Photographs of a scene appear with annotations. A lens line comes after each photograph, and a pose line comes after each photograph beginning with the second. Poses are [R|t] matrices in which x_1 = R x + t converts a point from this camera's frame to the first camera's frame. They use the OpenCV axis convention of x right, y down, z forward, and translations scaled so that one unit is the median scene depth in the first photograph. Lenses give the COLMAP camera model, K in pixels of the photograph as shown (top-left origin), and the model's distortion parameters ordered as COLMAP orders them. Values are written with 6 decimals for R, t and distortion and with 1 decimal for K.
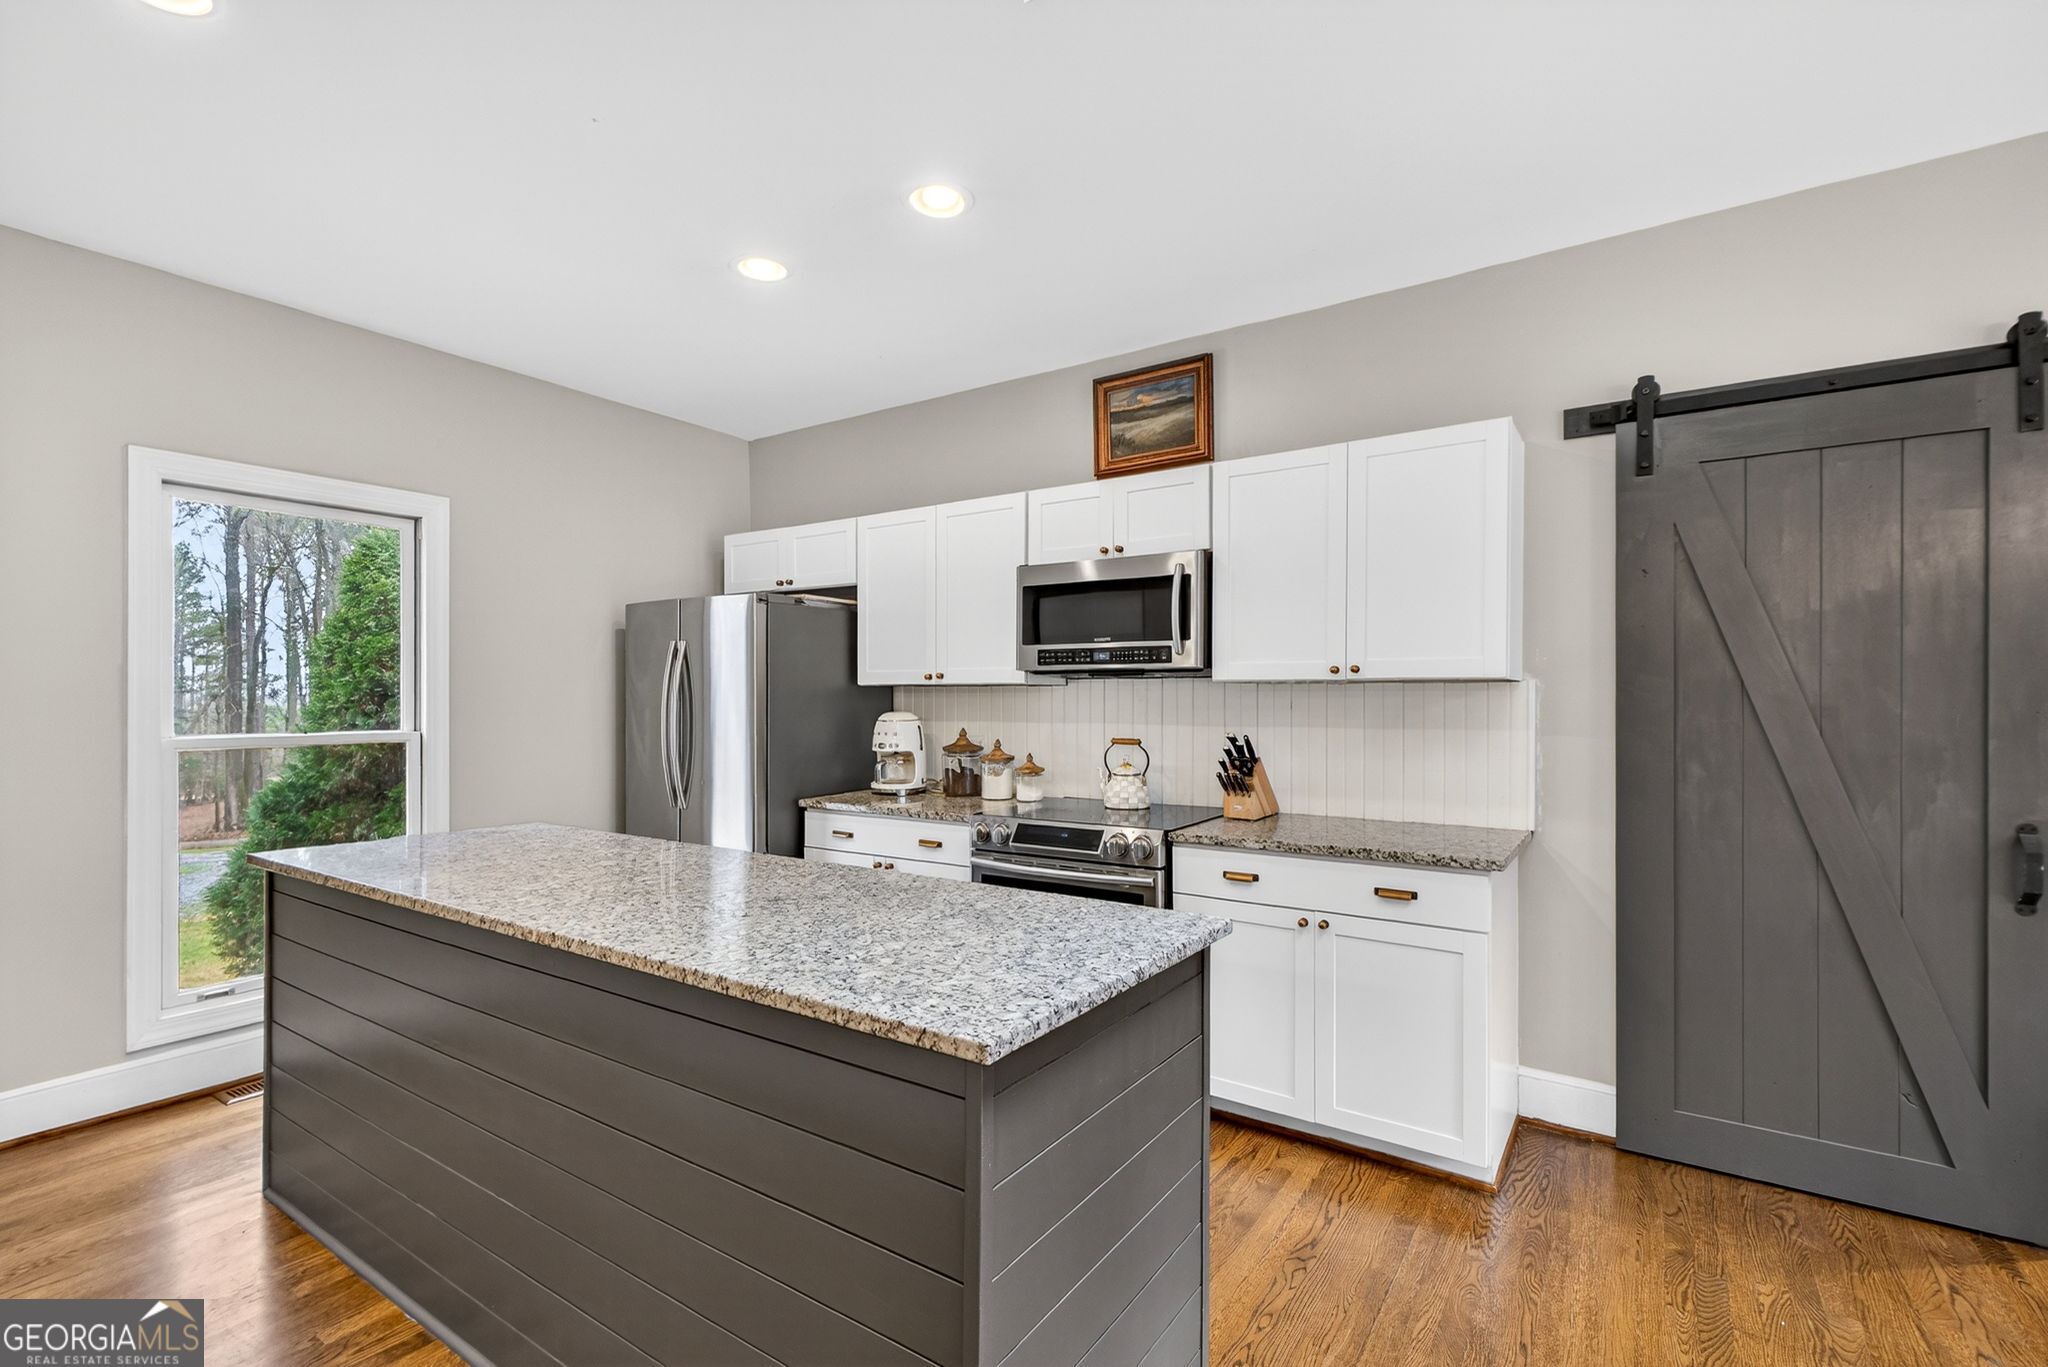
lens RADIAL K [[928.4, 0, 1026.6], [0, 928.4, 691.8], [0, 0, 1]] dist [-0.013637, 0.000530]
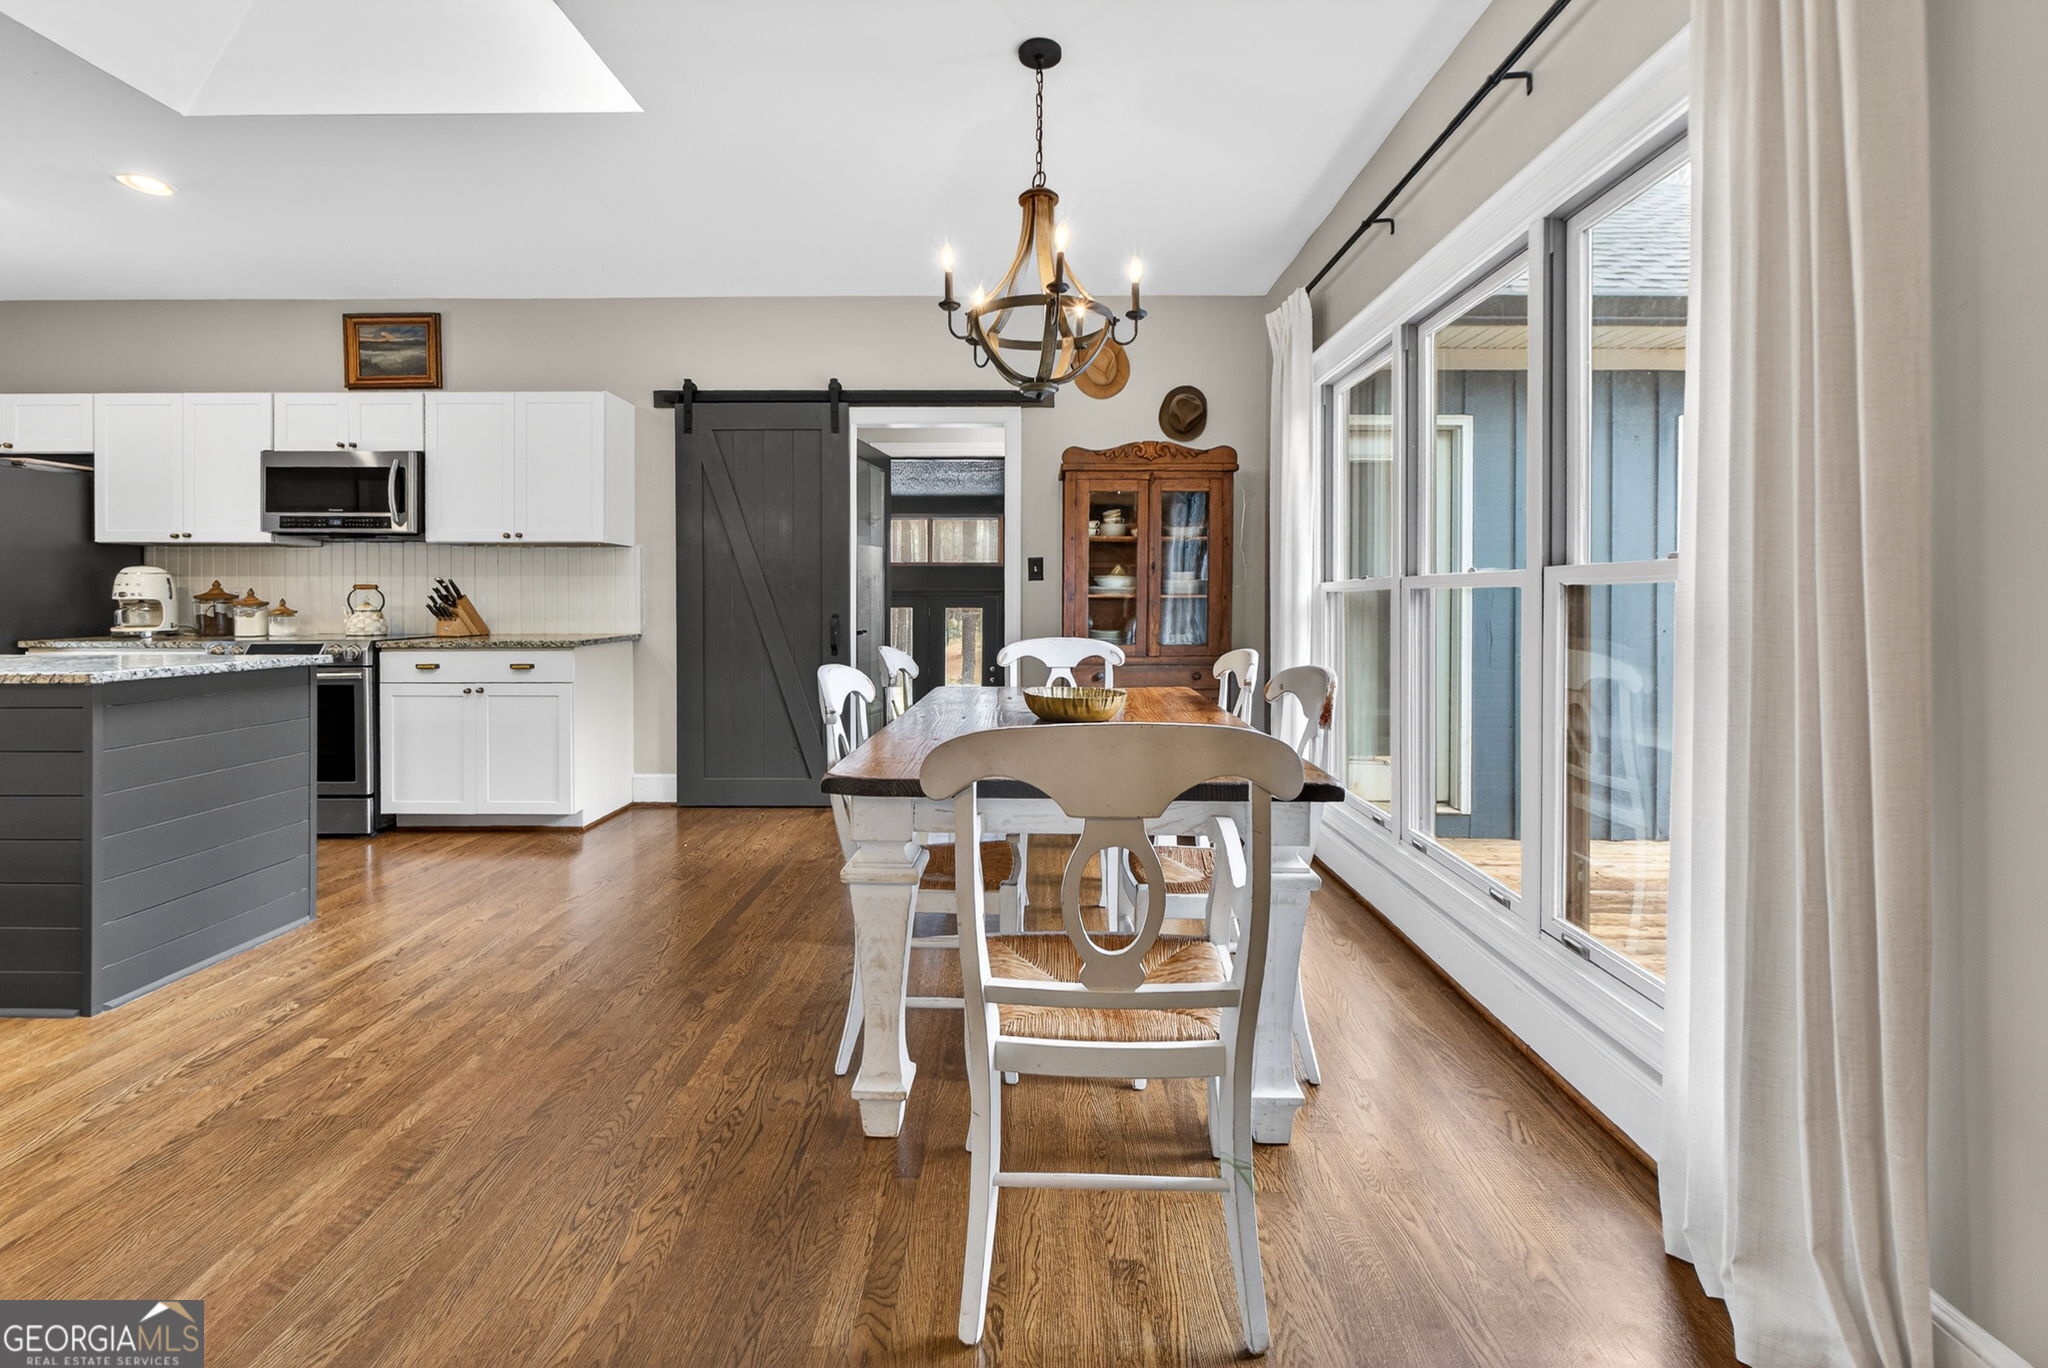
lens RADIAL K [[869.9, 0, 1050.8], [0, 869.9, 602.5], [0, 0, 1]] dist [-0.011051, -0.001332]
pose [[0.821599, -0.001200, 0.570064, 0.210560], [-0.004909, 0.999946, 0.009179, 0.059426], [-0.570044, -0.010340, 0.821549, -0.611863]]
